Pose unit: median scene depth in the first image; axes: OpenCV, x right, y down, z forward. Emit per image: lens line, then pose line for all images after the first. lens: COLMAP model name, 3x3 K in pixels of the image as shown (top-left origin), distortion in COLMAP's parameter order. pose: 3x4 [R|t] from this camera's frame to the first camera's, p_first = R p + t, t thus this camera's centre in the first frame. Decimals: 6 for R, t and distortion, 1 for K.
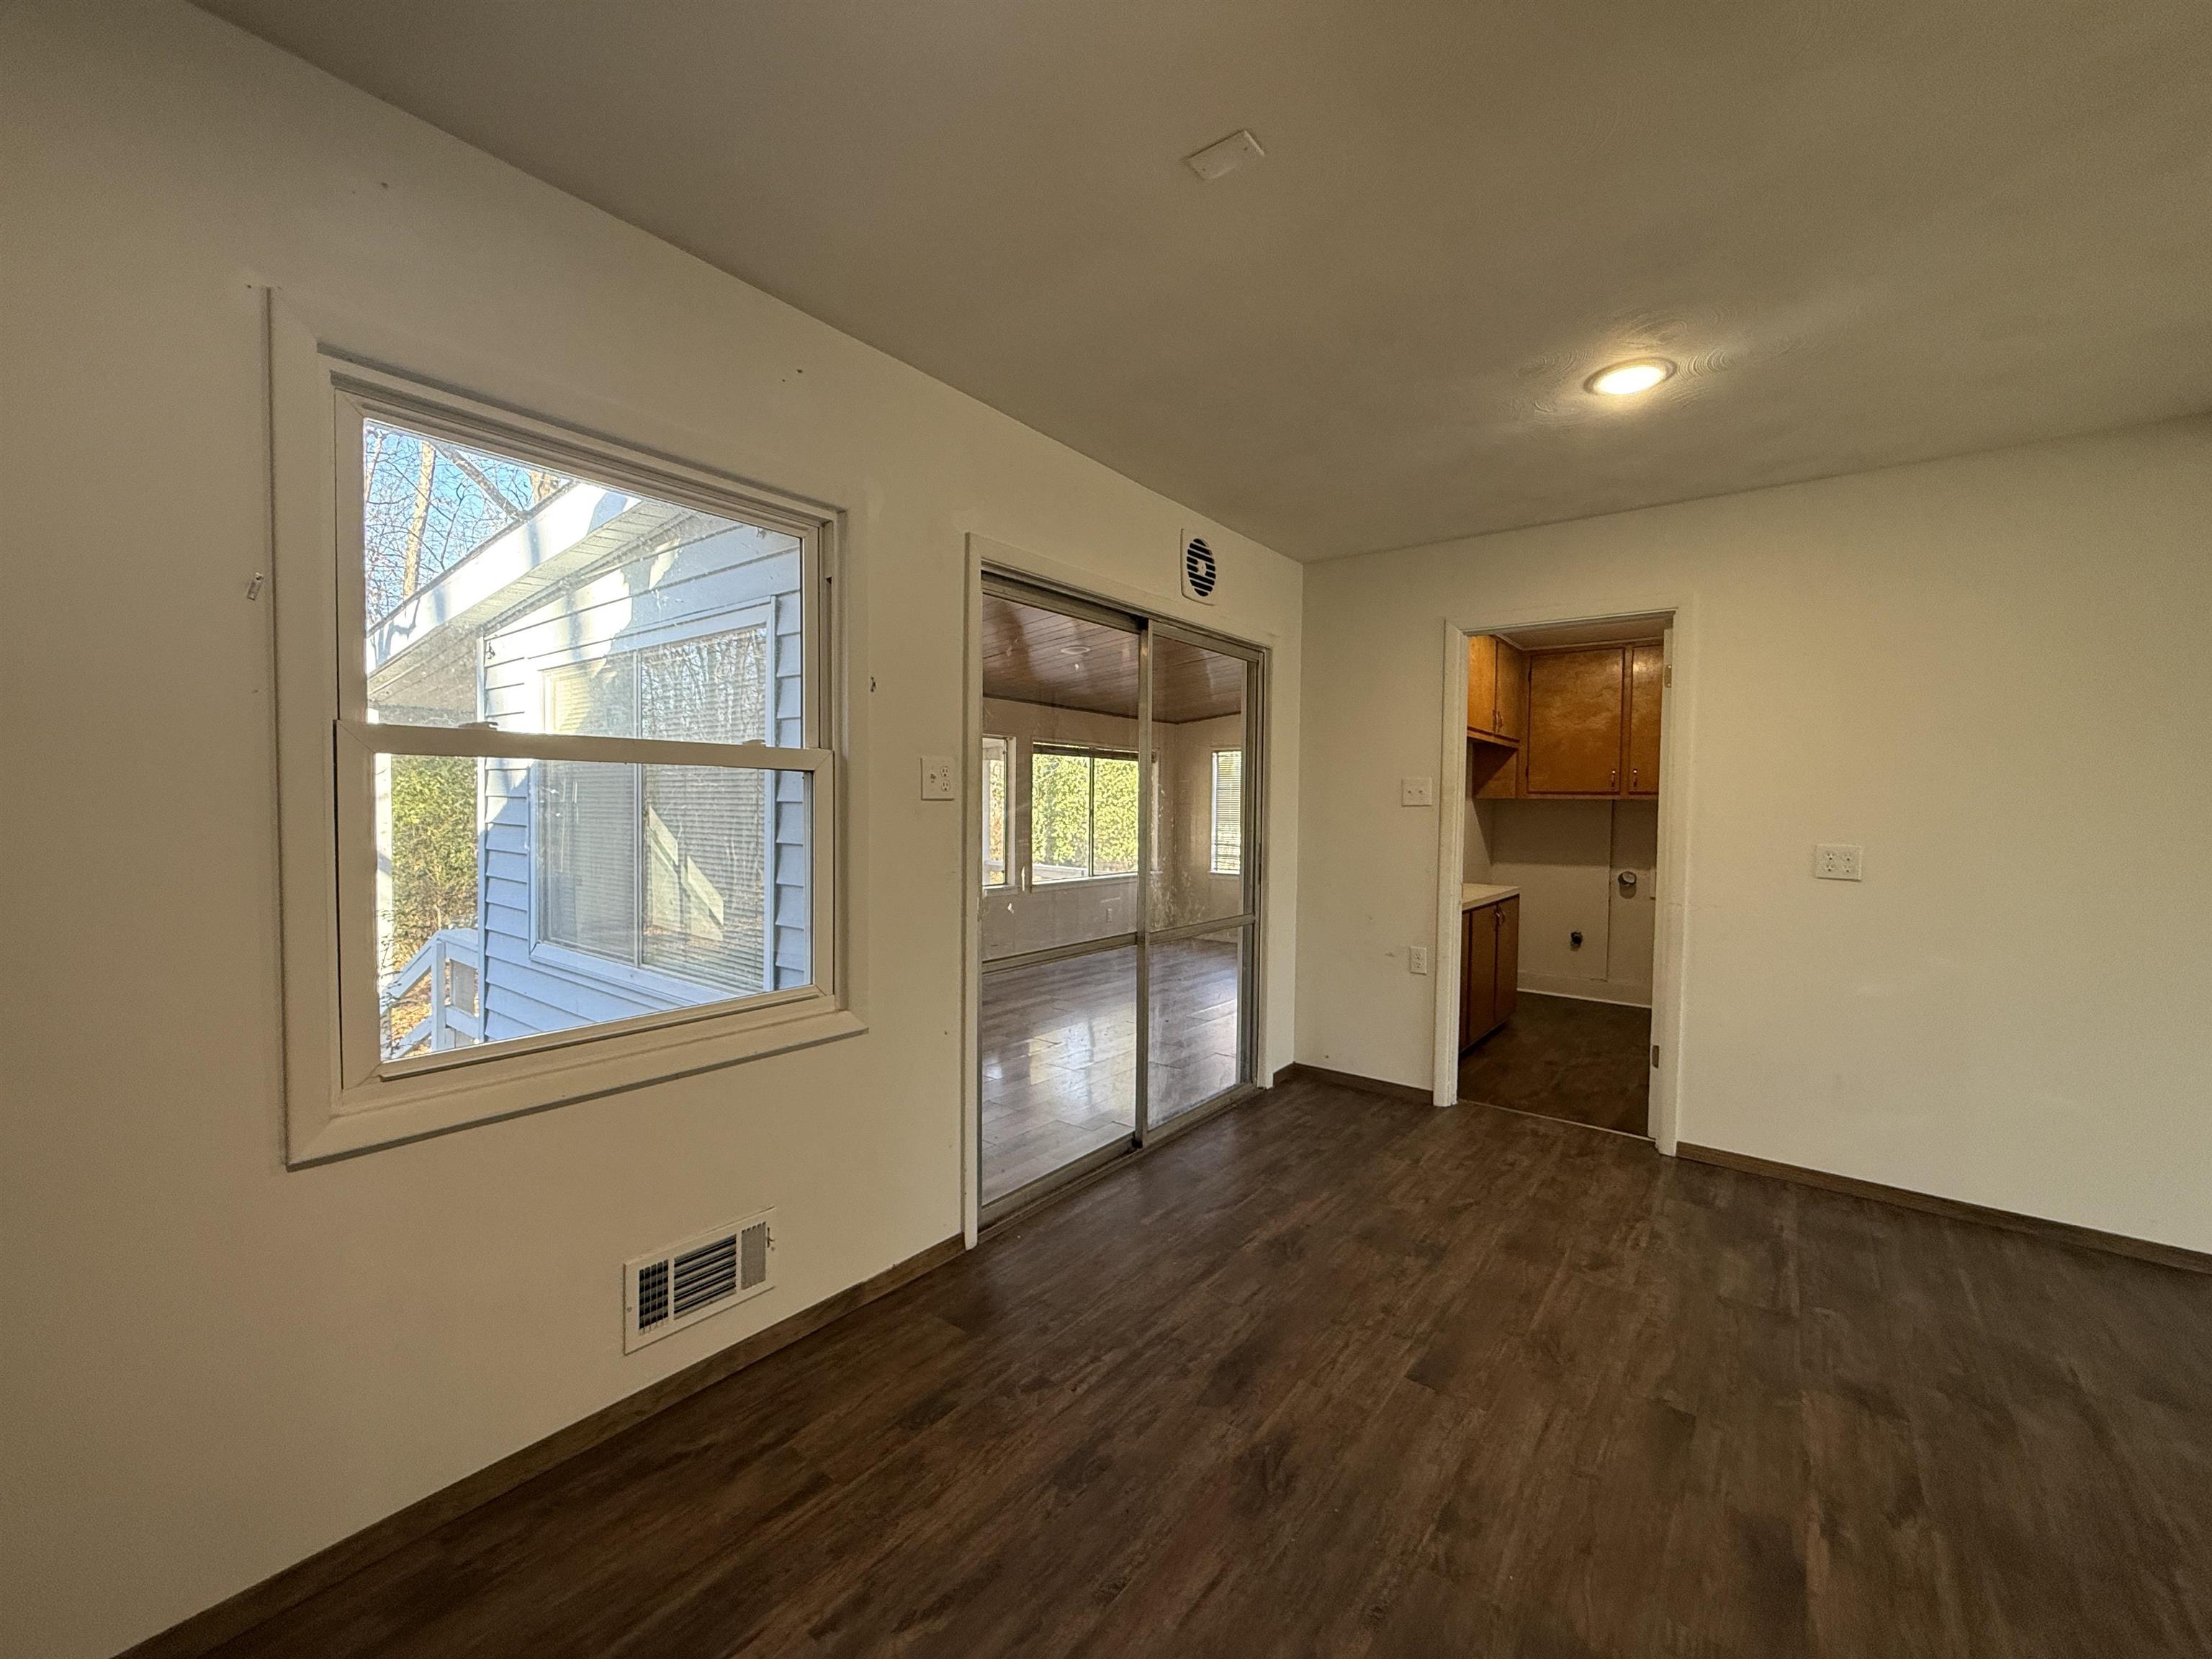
lens RADIAL K [[877.7, 0, 1098.5], [0, 877.7, 828.6], [0, 0, 1]] dist [0.000819, -0.000110]
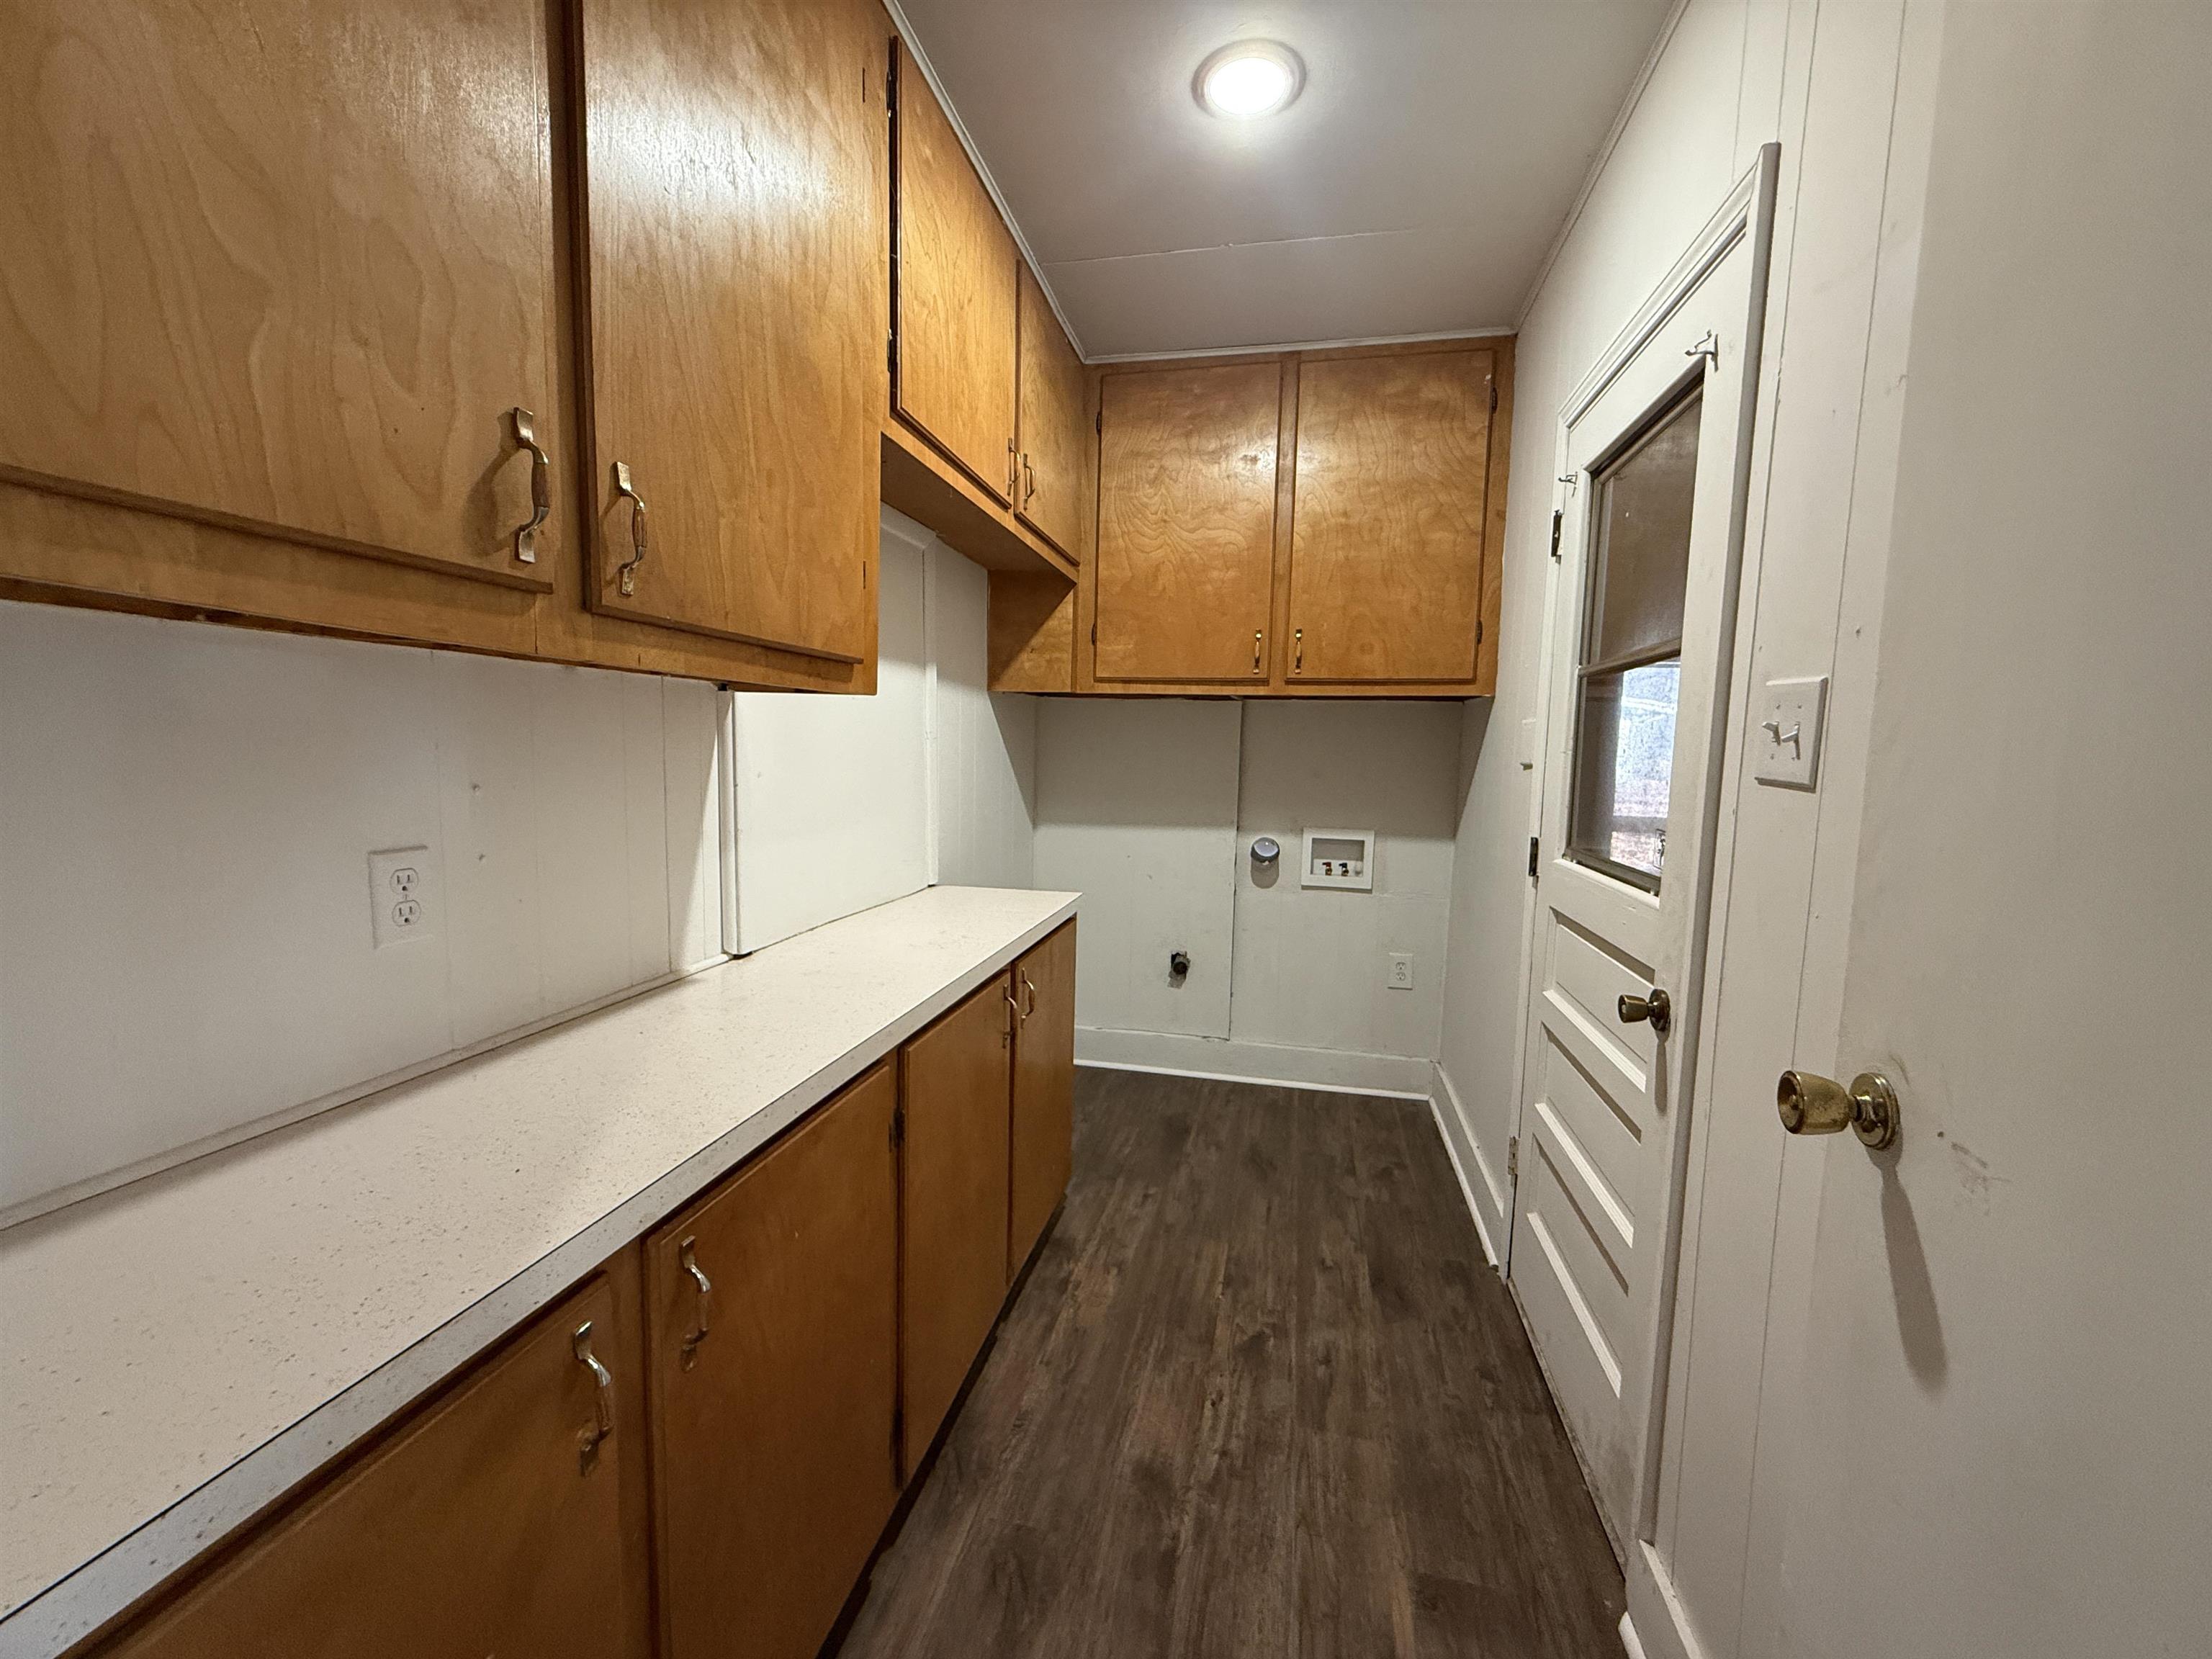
lens RADIAL K [[877.7, 0, 1098.5], [0, 877.7, 828.6], [0, 0, 1]] dist [0.000819, -0.000110]
pose [[0.901566, -0.033776, 0.431321, 0.281017], [0.001633, 0.997206, 0.074676, 0.002978], [-0.432638, -0.066621, 0.899103, 0.563561]]
